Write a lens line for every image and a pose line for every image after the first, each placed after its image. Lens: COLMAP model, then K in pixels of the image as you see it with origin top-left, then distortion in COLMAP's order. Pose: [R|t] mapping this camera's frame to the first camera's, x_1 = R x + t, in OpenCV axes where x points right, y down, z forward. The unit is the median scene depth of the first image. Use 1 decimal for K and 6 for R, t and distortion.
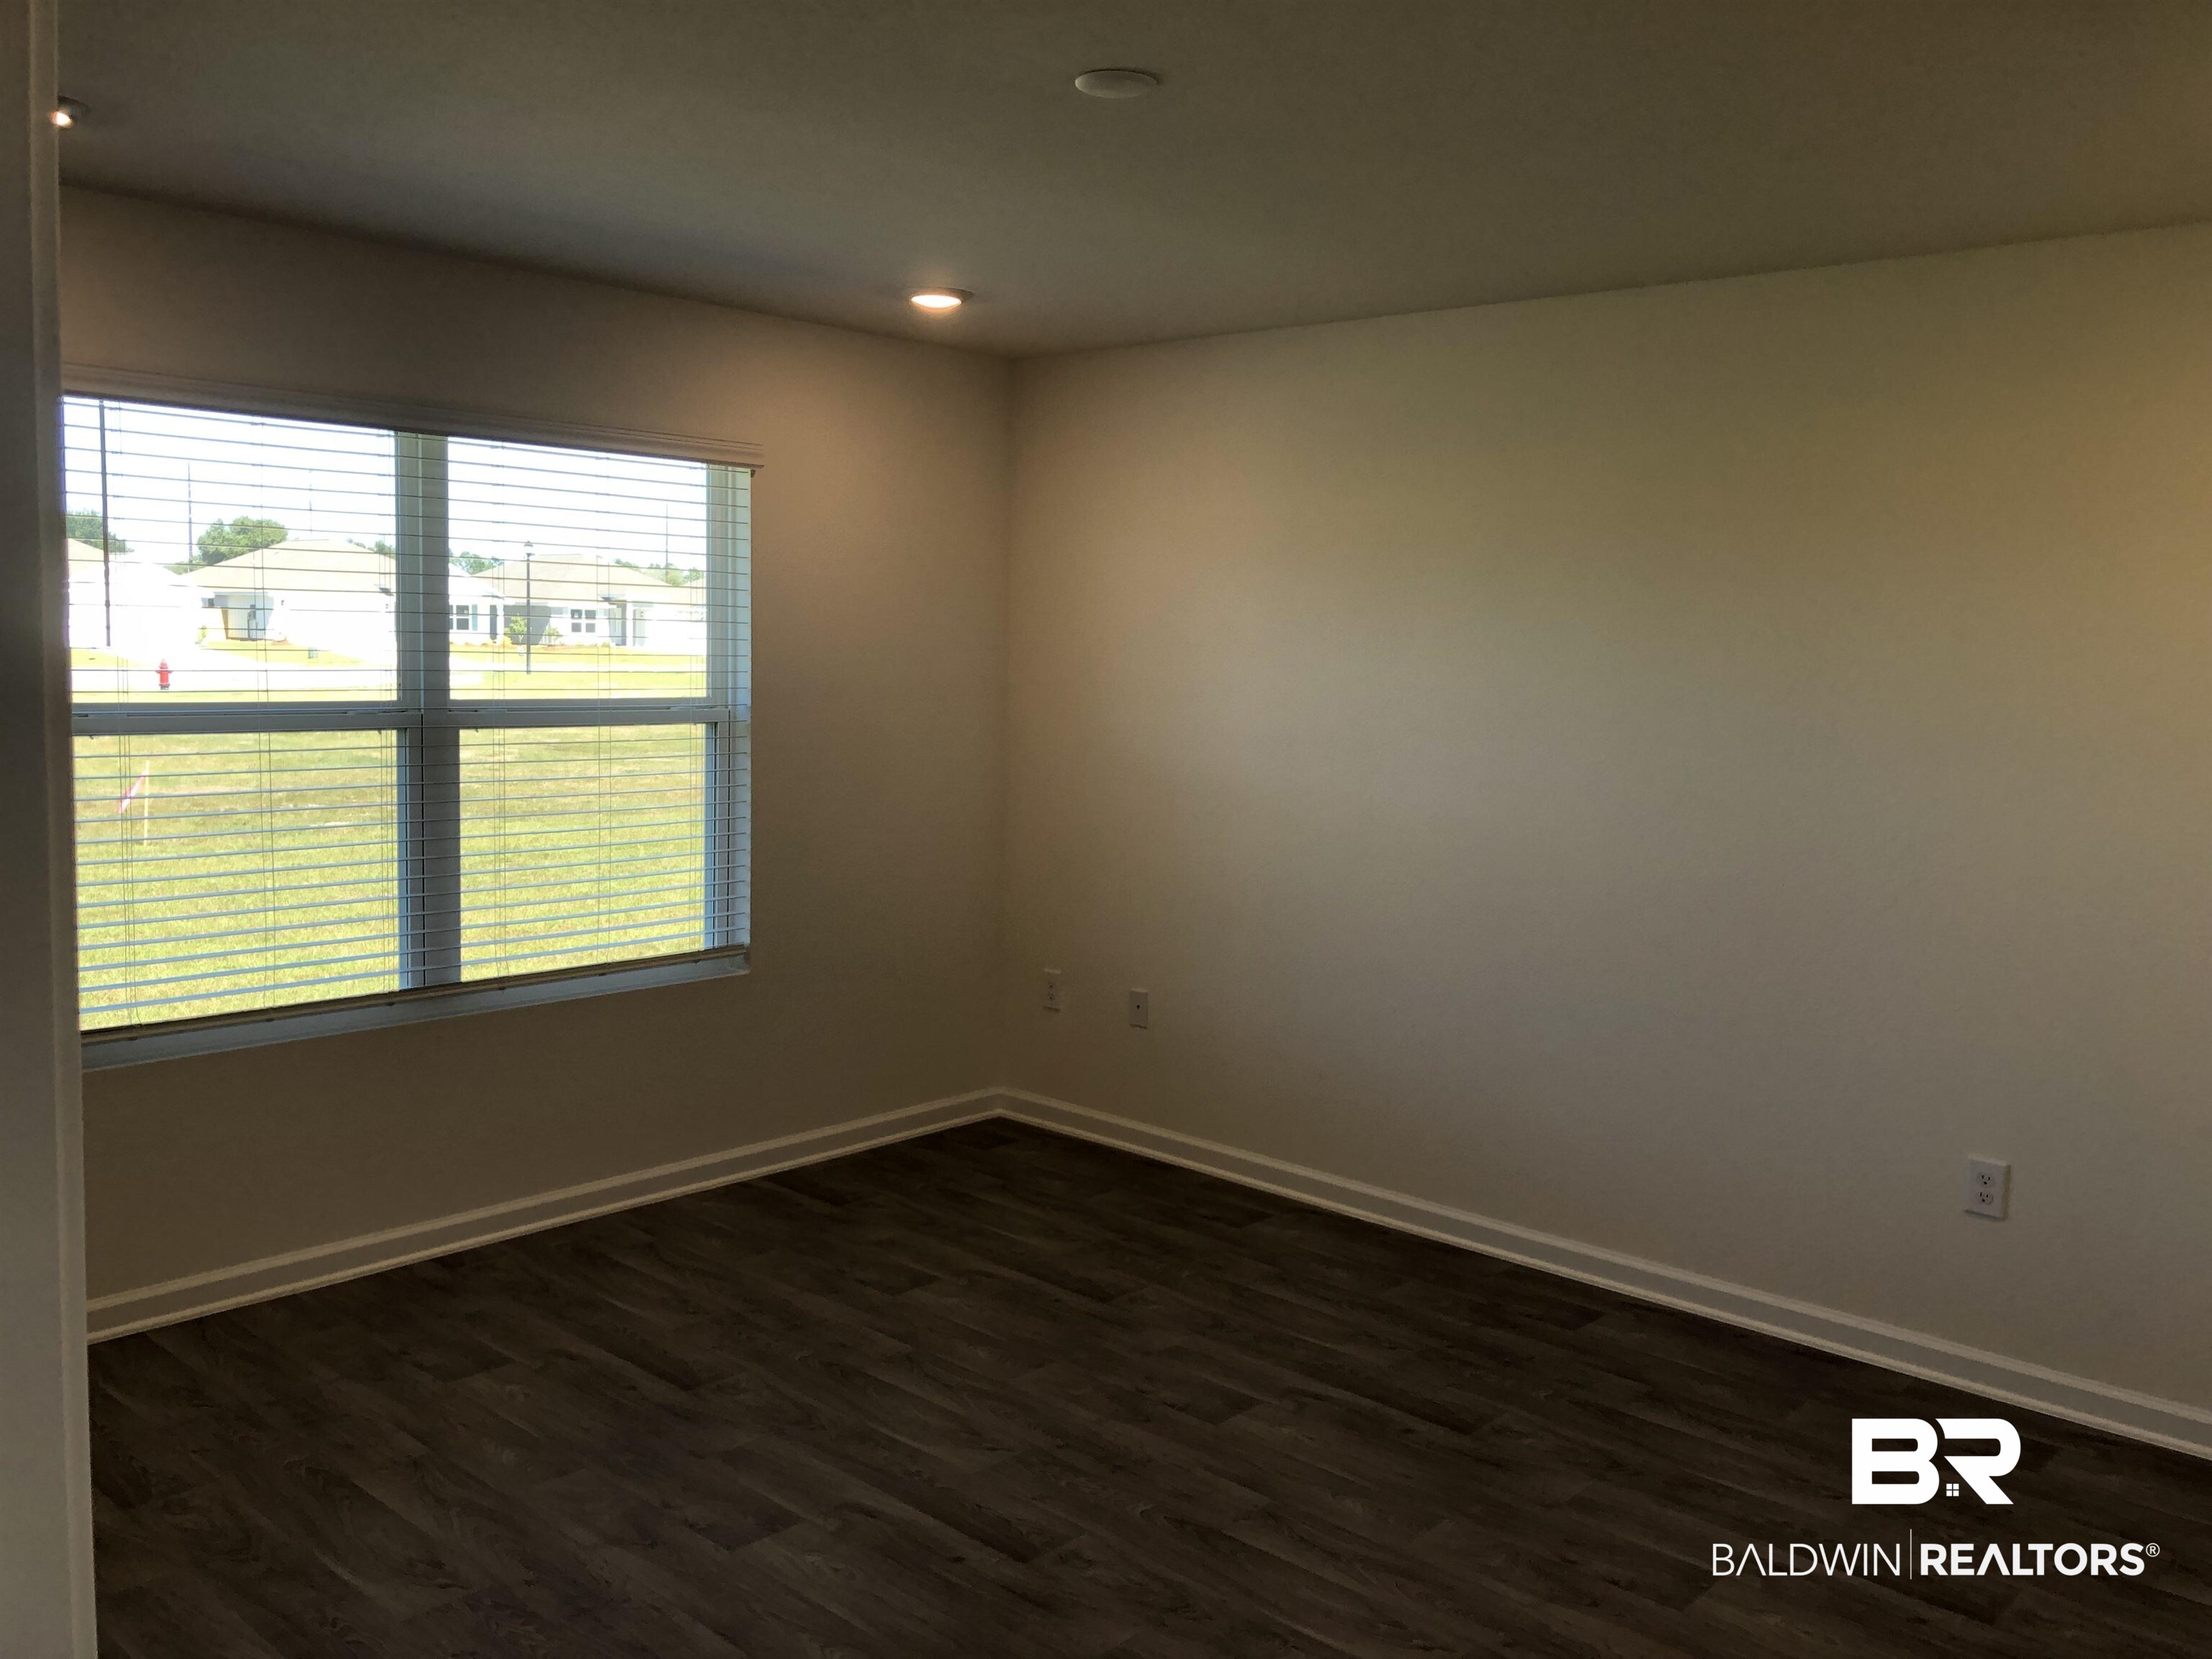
lens RADIAL K [[1851.7, 0, 1105.5], [0, 1851.7, 792.5], [0, 0, 1]] dist [0.040603, -0.068979]
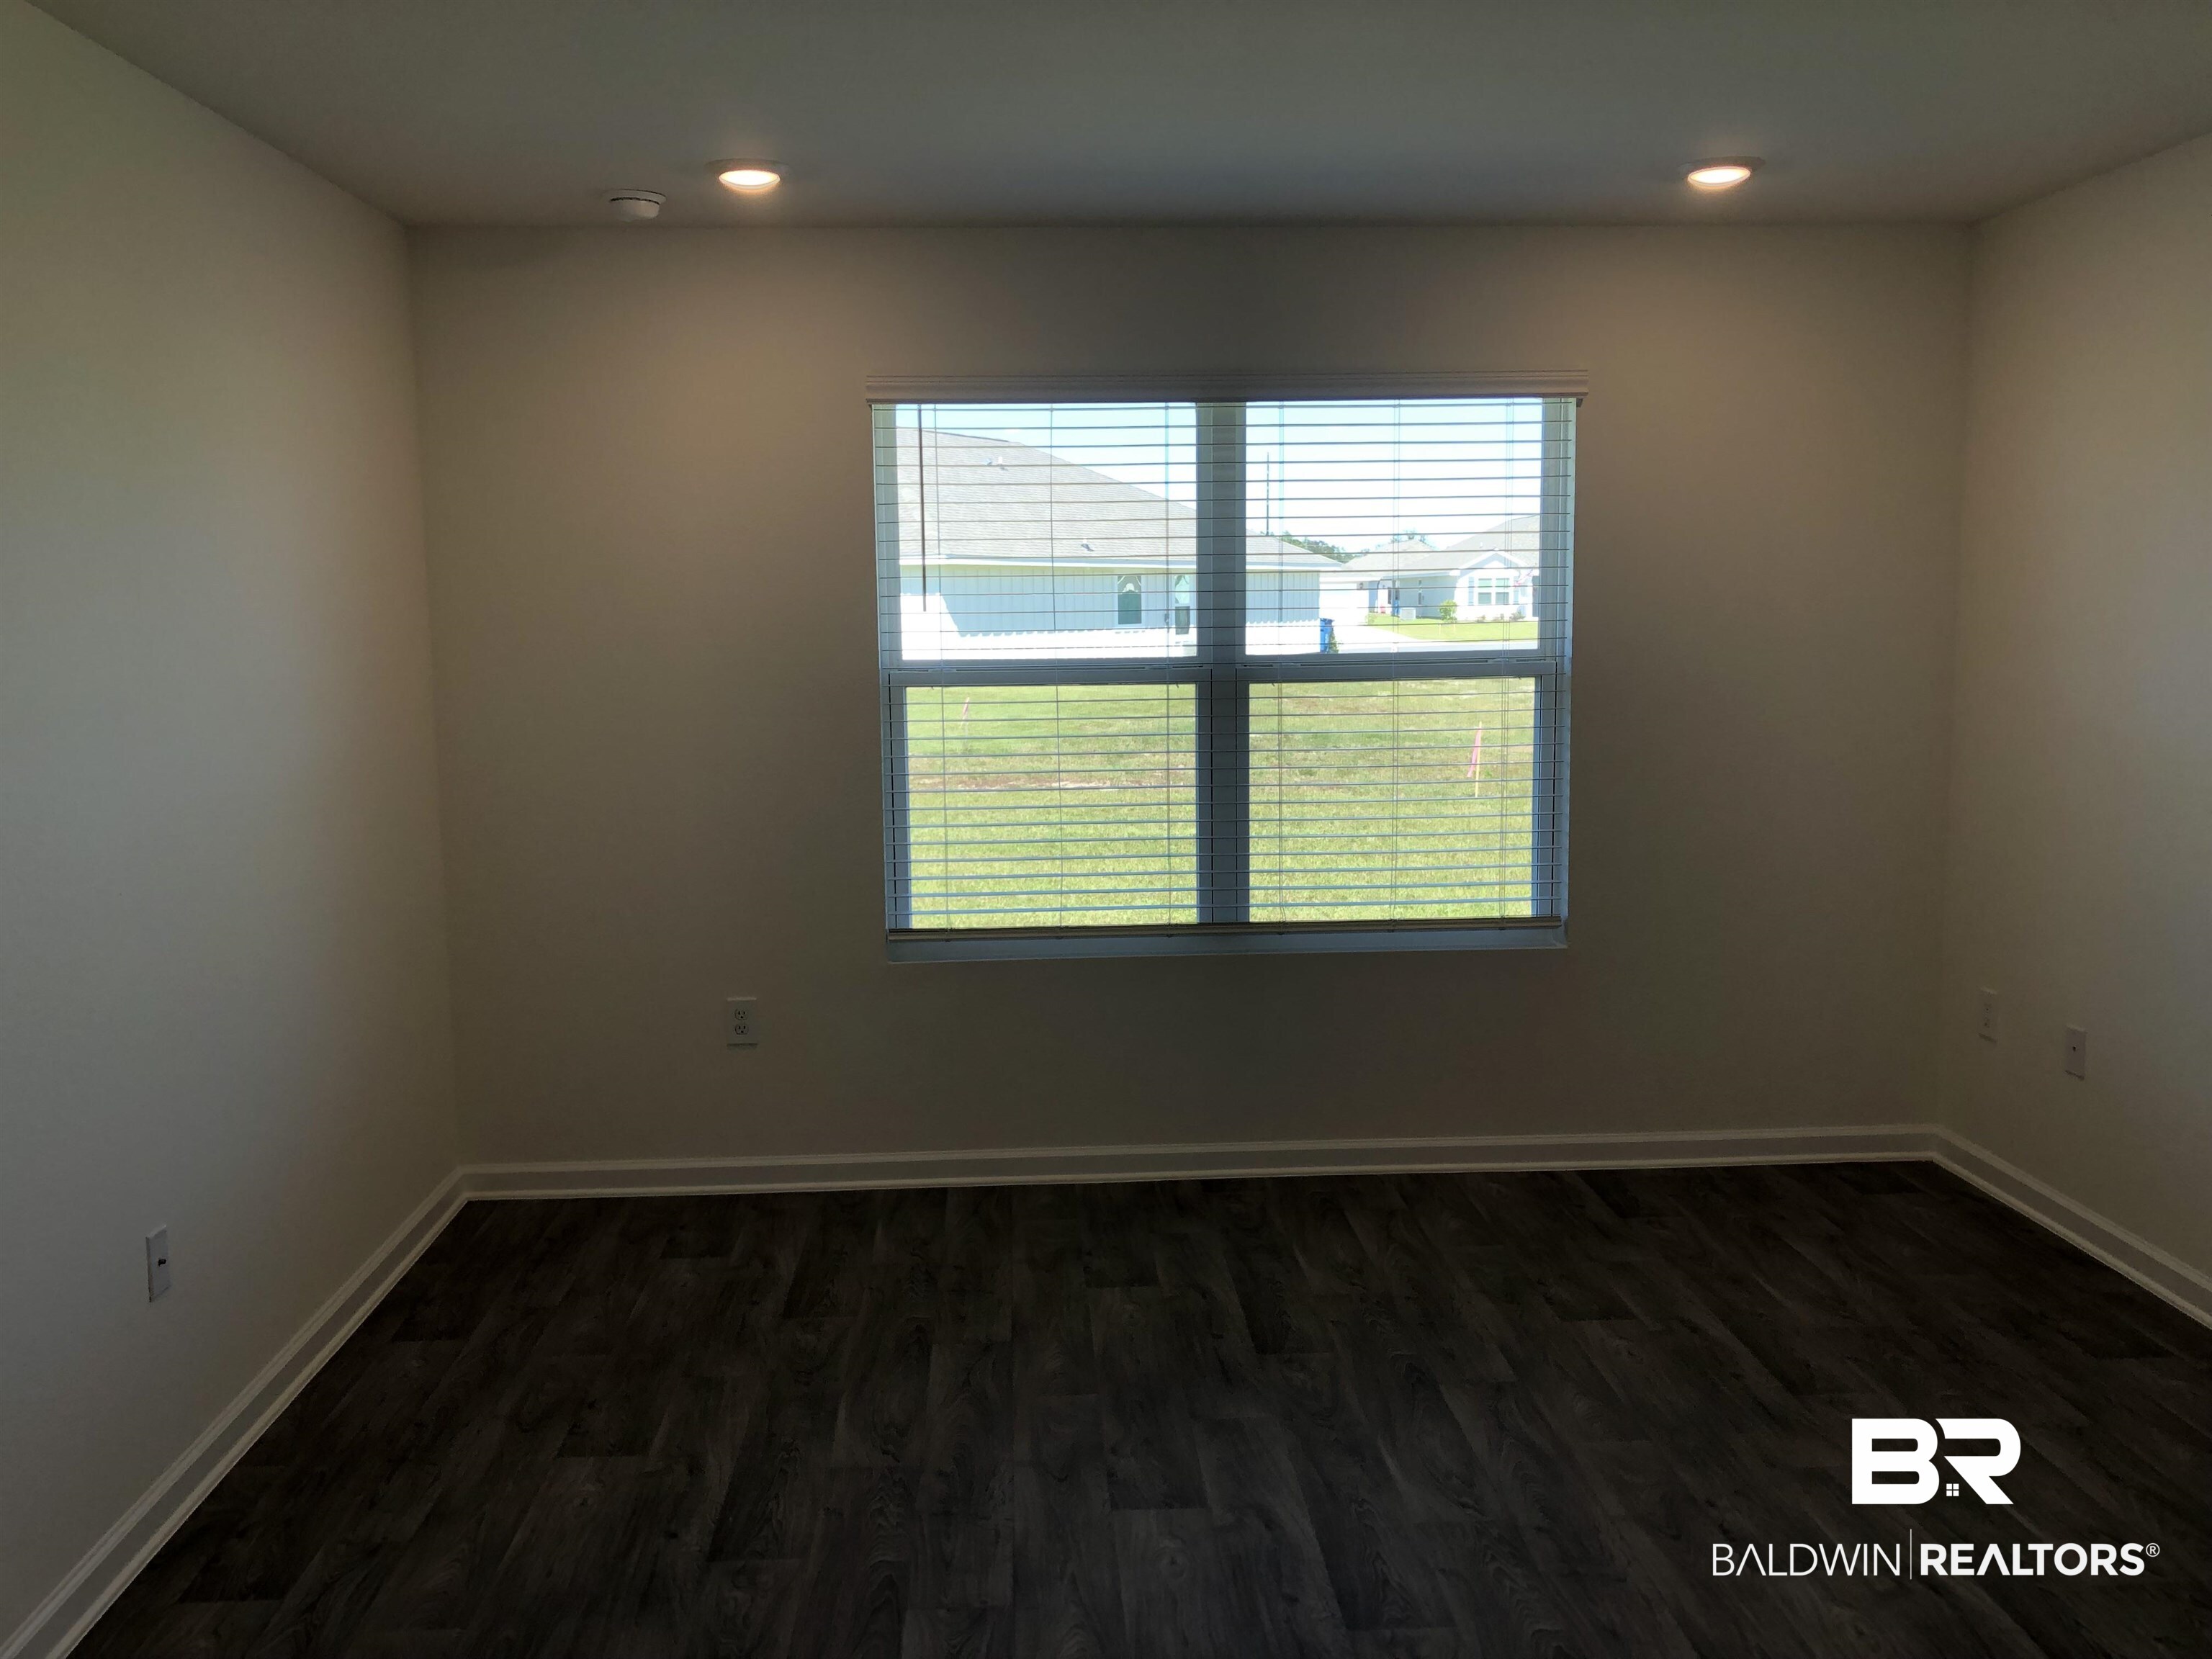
lens RADIAL K [[1851.7, 0, 1097.1], [0, 1851.7, 817.8], [0, 0, 1]] dist [0.040603, -0.068979]
pose [[0.705412, 0.061009, -0.706167, 0.329843], [-0.030316, 0.997974, 0.055936, -0.014083], [0.708149, -0.018050, 0.705832, 0.202358]]
